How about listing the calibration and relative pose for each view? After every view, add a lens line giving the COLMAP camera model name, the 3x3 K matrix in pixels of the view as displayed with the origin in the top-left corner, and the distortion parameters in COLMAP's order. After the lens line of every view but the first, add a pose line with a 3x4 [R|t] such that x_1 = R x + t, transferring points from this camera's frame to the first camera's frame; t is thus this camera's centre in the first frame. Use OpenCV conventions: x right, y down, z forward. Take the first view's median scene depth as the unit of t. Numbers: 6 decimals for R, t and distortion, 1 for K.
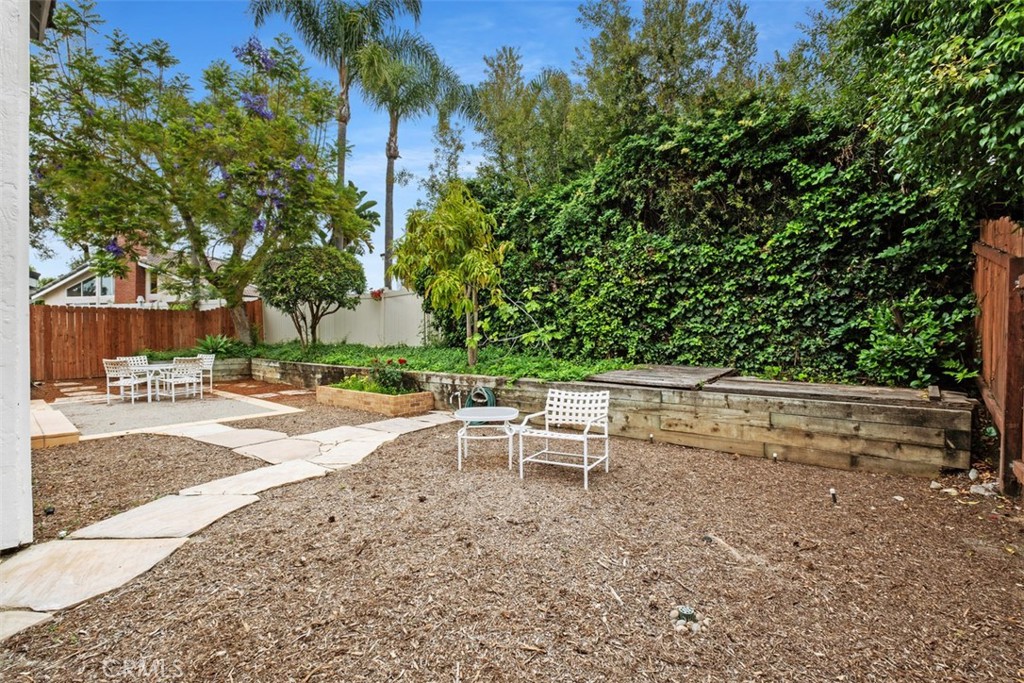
lens RADIAL K [[438.8, 0, 506.5], [0, 438.8, 340.8], [0, 0, 1]] dist [-0.001689, -0.004908]
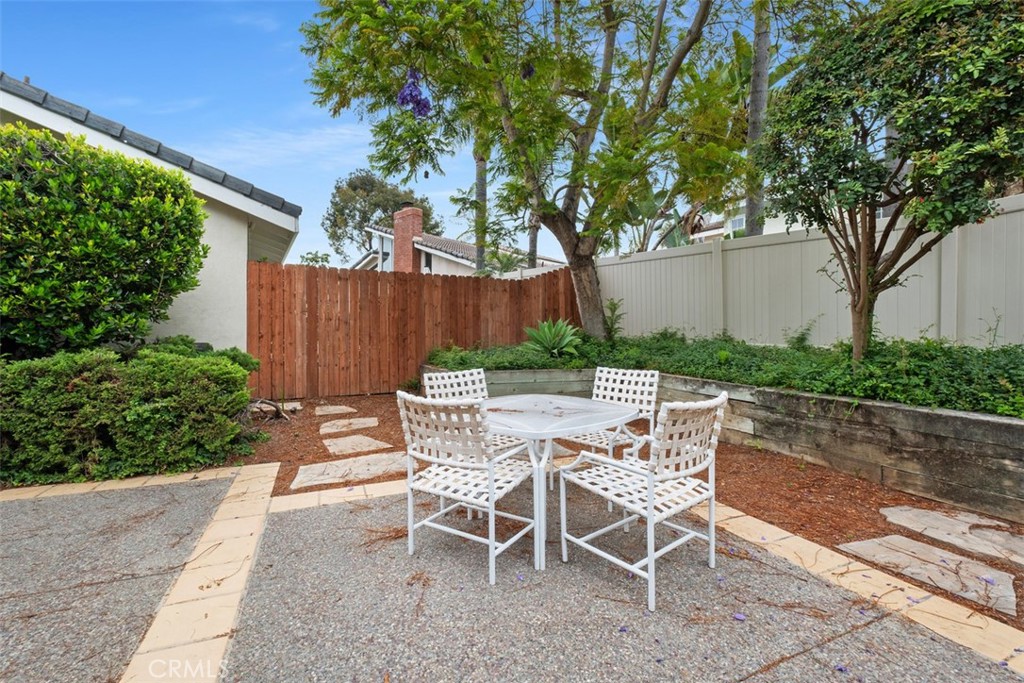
lens RADIAL K [[438.8, 0, 508.0], [0, 438.8, 333.4], [0, 0, 1]] dist [-0.001689, -0.004908]
pose [[0.894482, 0.011841, -0.446947, -0.726686], [-0.014277, 0.999896, -0.002081, 0.004671], [0.446876, 0.008243, 0.894558, 0.767792]]
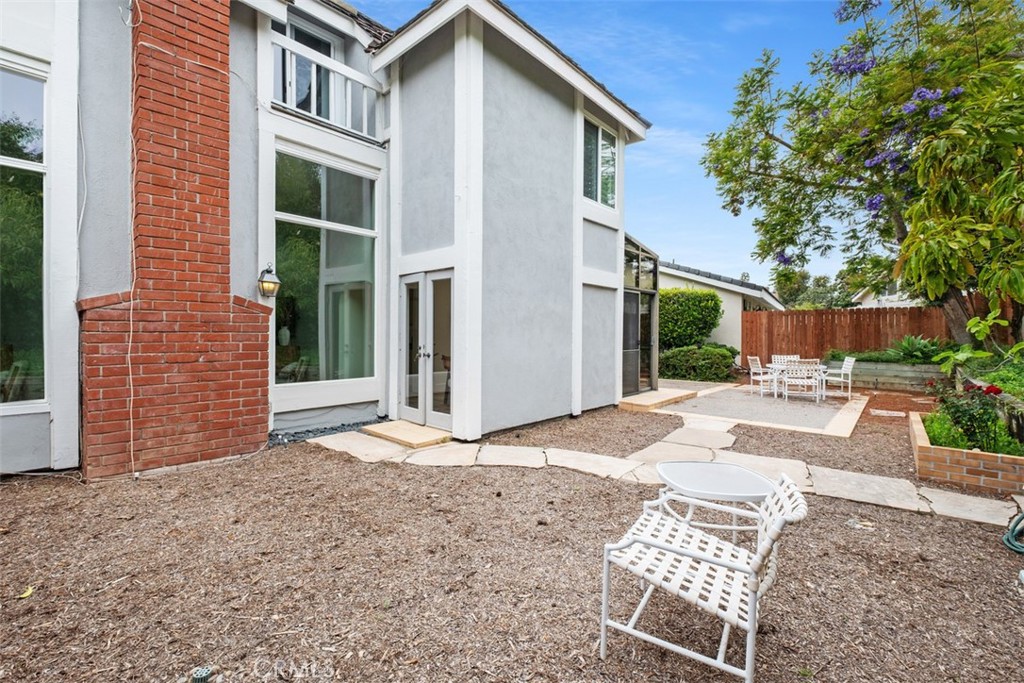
lens RADIAL K [[438.8, 0, 507.5], [0, 438.8, 338.9], [0, 0, 1]] dist [-0.001689, -0.004908]
pose [[-0.047469, 0.014128, -0.998773, 0.294061], [-0.010148, 0.999842, 0.014625, -0.014669], [0.998821, 0.010830, -0.047318, 0.392363]]
